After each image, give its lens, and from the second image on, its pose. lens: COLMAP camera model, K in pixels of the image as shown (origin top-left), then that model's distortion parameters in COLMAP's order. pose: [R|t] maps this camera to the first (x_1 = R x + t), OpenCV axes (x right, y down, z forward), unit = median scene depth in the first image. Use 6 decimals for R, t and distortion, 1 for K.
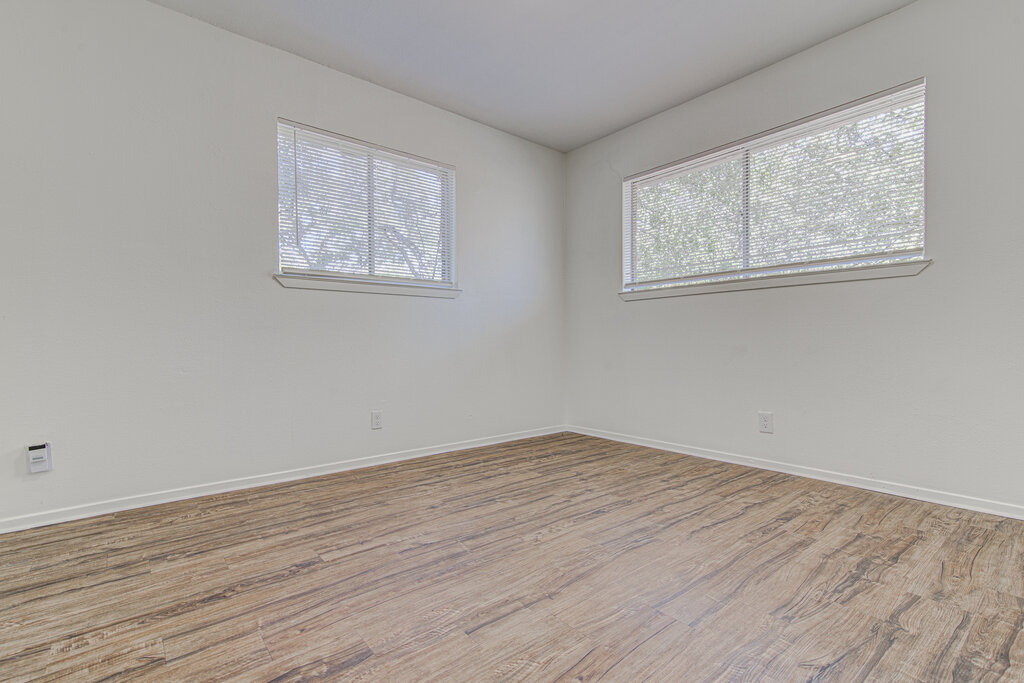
lens RADIAL K [[465.2, 0, 512.8], [0, 465.2, 340.9], [0, 0, 1]] dist [0.016659, -0.000962]
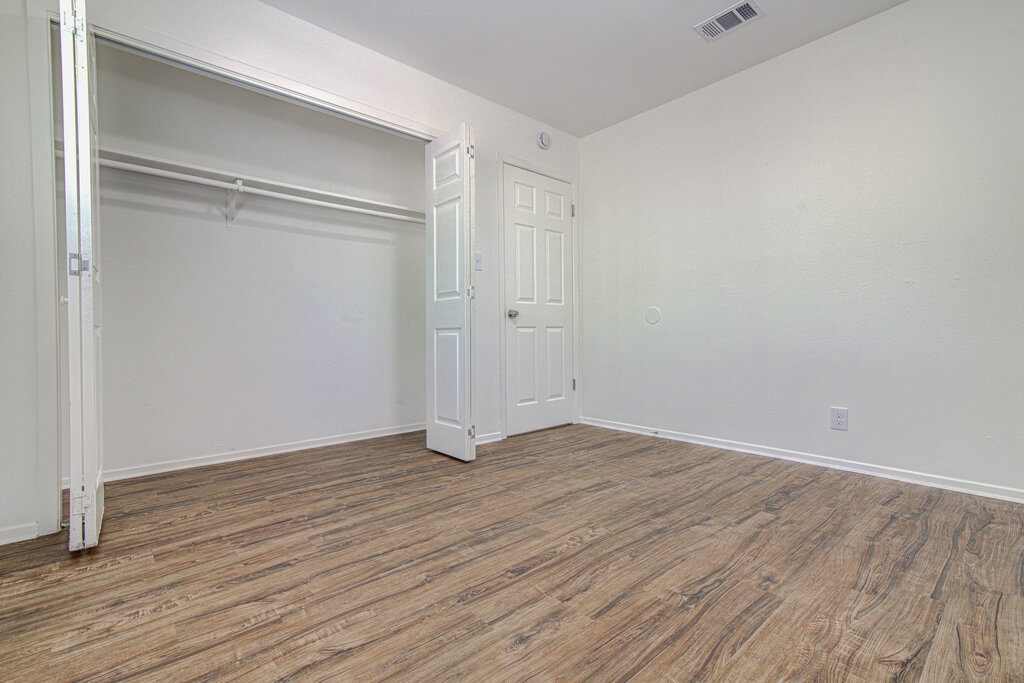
lens RADIAL K [[465.2, 0, 512.8], [0, 465.2, 340.9], [0, 0, 1]] dist [0.016659, -0.000962]
pose [[-0.999320, 0.013389, -0.034354, 0.232967], [0.013086, 0.999874, 0.009026, 0.010580], [0.034471, 0.008570, -0.999369, 1.847741]]
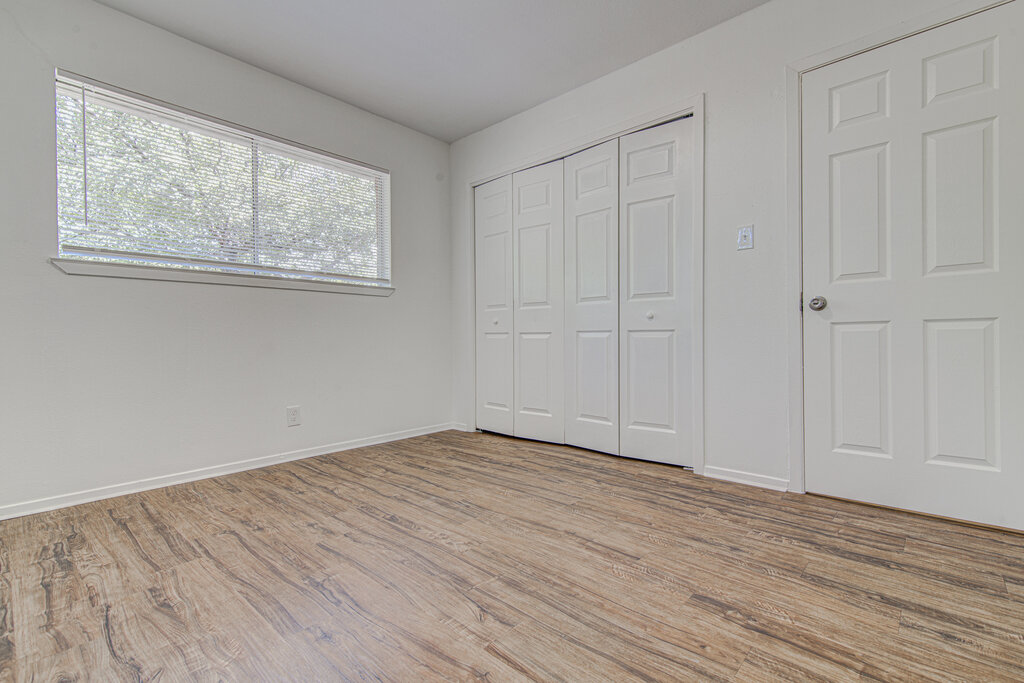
lens RADIAL K [[465.2, 0, 512.8], [0, 465.2, 340.9], [0, 0, 1]] dist [0.016659, -0.000962]
pose [[-0.139306, 0.001406, 0.990248, -0.840179], [0.006750, 0.999977, -0.000470, 0.012343], [-0.990226, 0.006619, -0.139313, 0.960912]]
